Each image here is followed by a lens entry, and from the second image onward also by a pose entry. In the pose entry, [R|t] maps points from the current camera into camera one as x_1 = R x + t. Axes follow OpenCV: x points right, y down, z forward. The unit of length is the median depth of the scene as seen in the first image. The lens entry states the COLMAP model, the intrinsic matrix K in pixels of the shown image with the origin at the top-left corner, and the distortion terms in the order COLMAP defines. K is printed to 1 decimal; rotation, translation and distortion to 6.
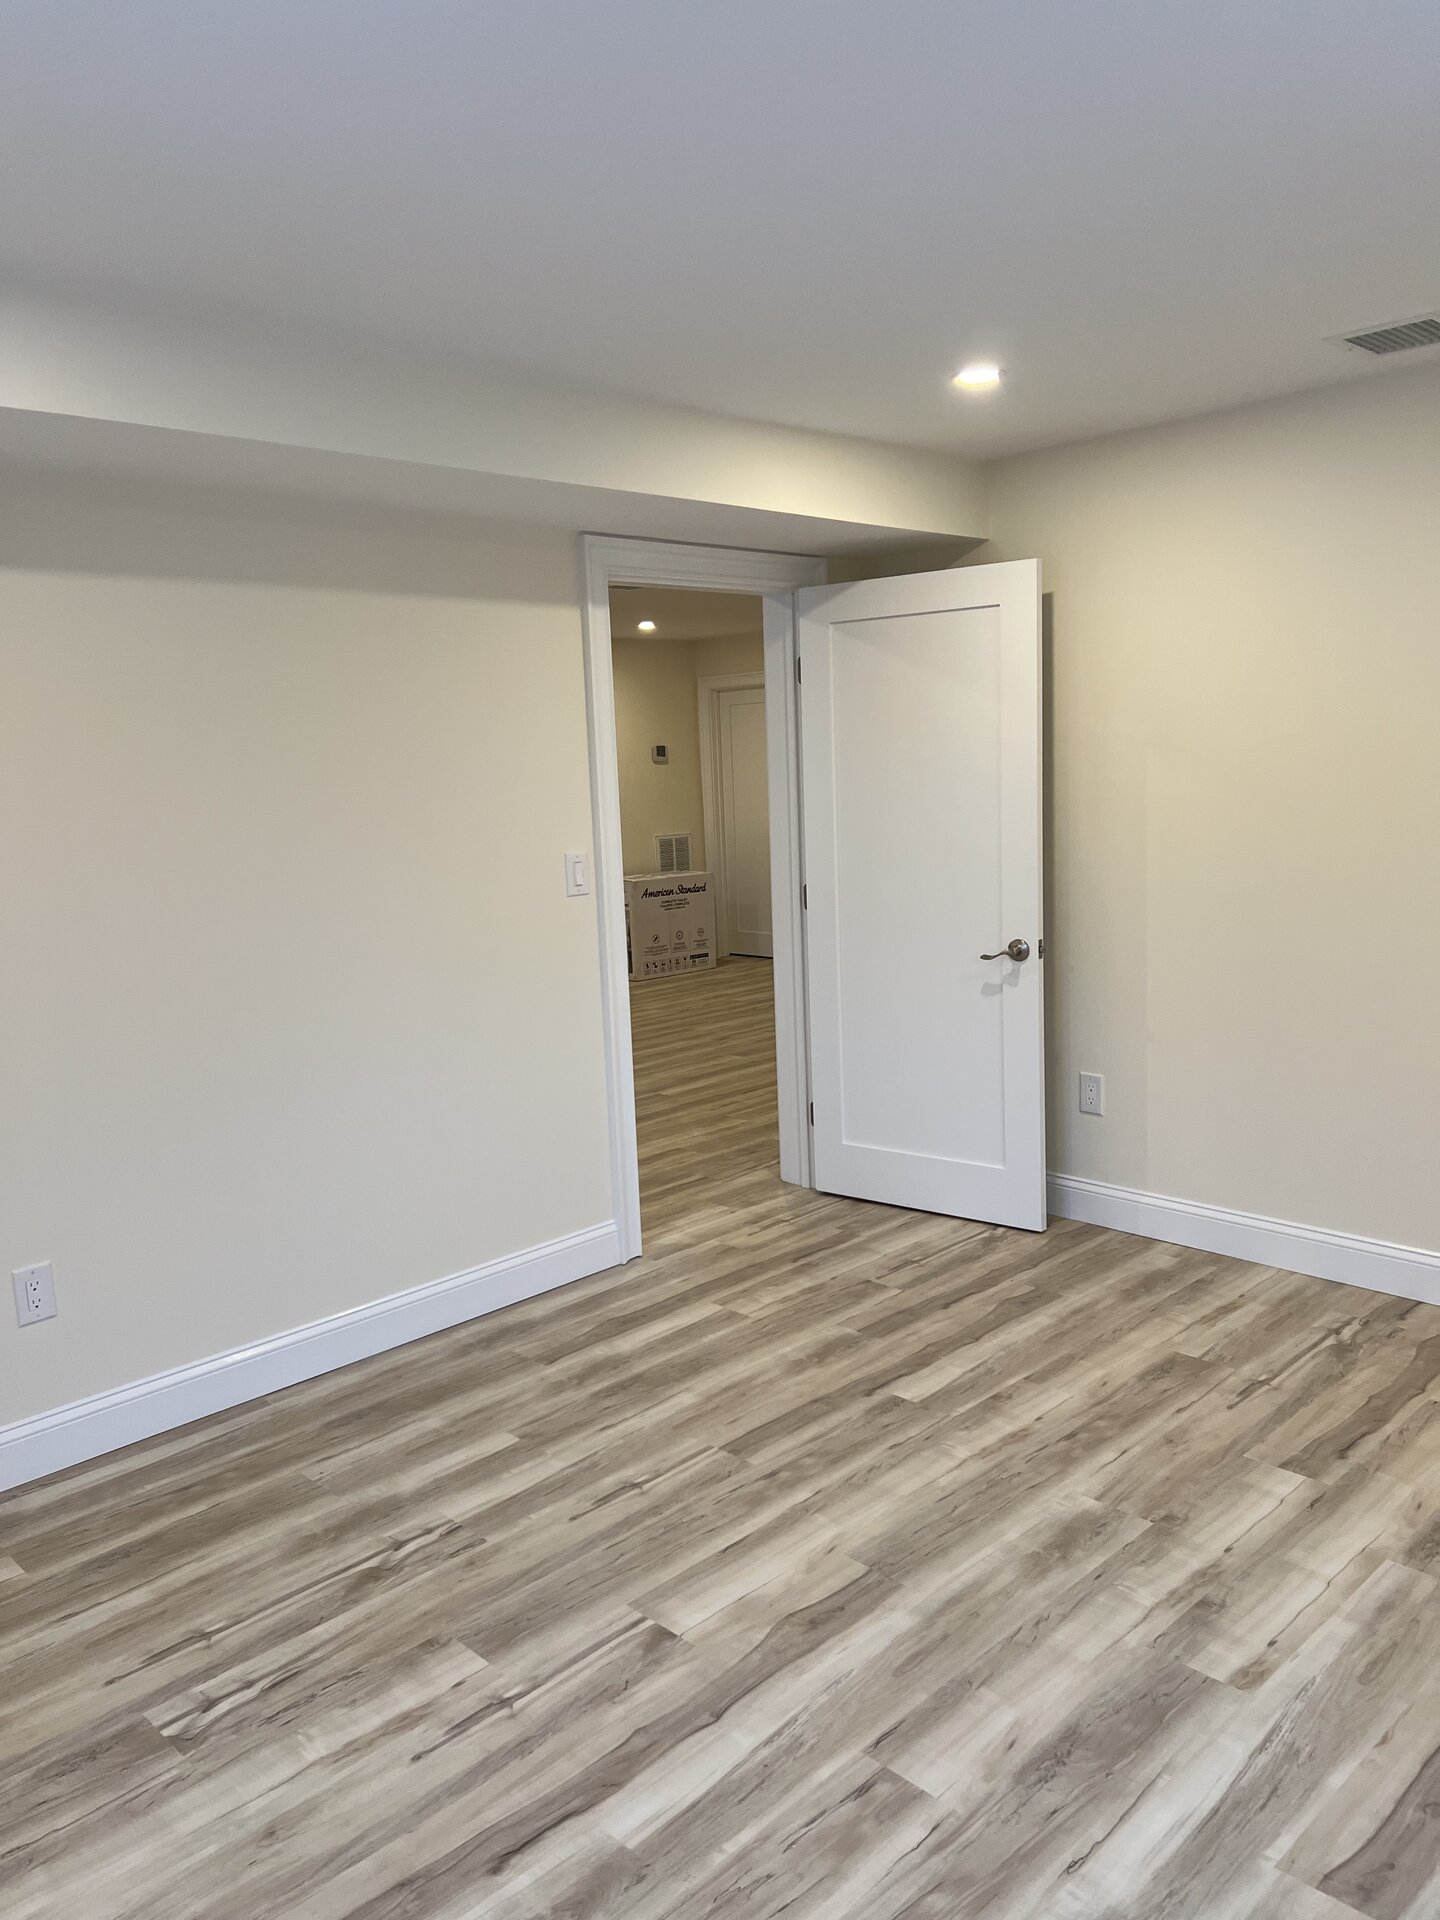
lens RADIAL K [[1406.9, 0, 710.8], [0, 1406.9, 958.8], [0, 0, 1]] dist [0.102896, -0.168923]
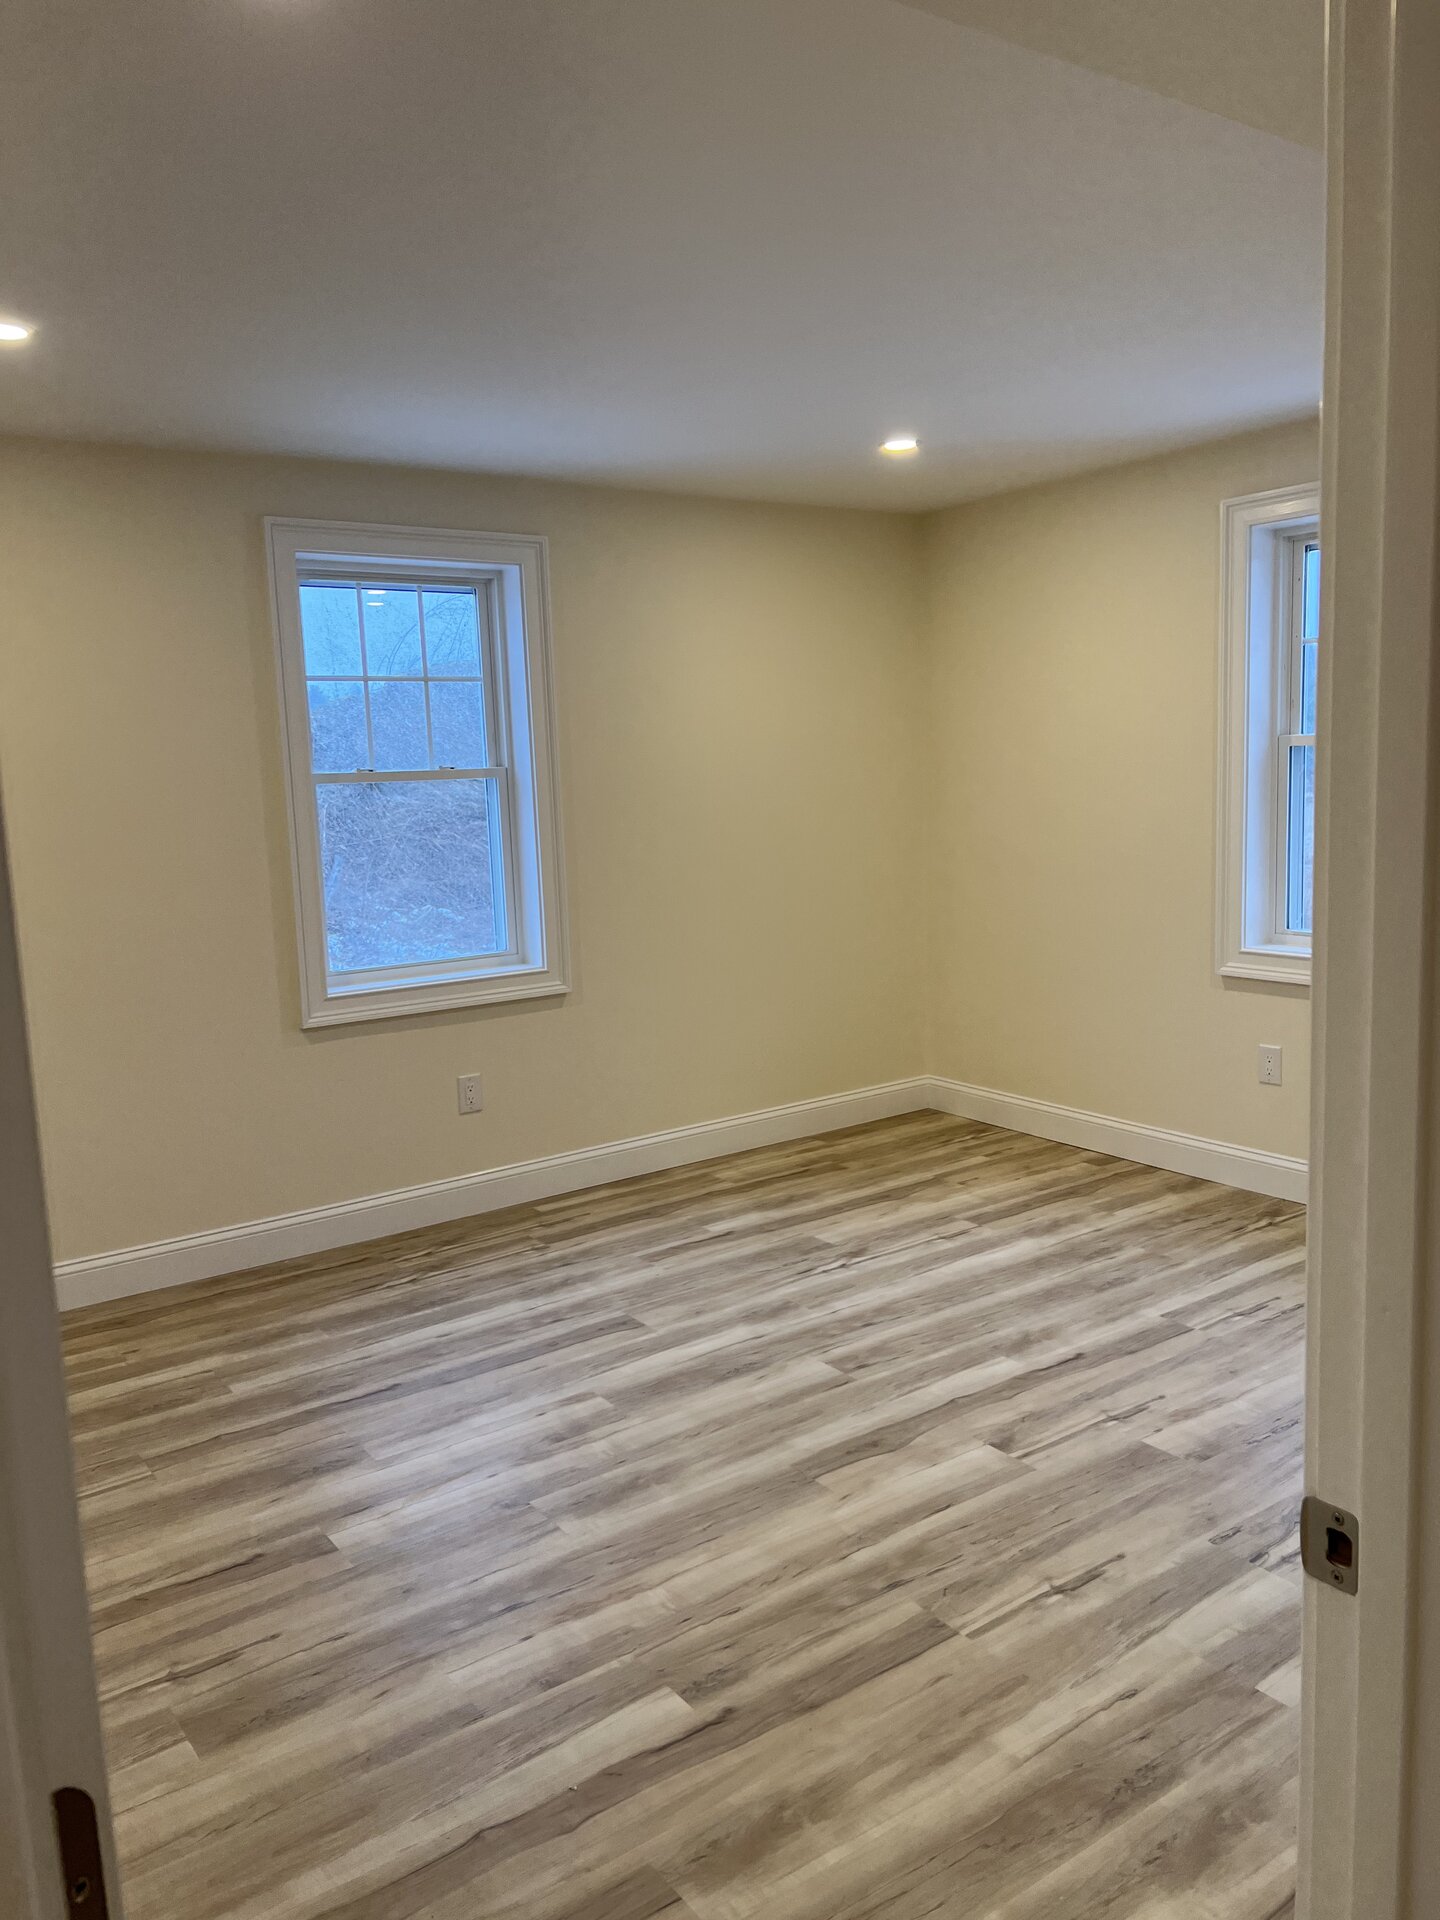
lens RADIAL K [[1406.9, 0, 710.8], [0, 1406.9, 958.8], [0, 0, 1]] dist [0.102896, -0.168923]
pose [[-0.985307, 0.062576, 0.158917, -0.008191], [0.103581, 0.958753, 0.264694, -0.235570], [-0.135799, 0.277266, -0.951148, 1.804067]]
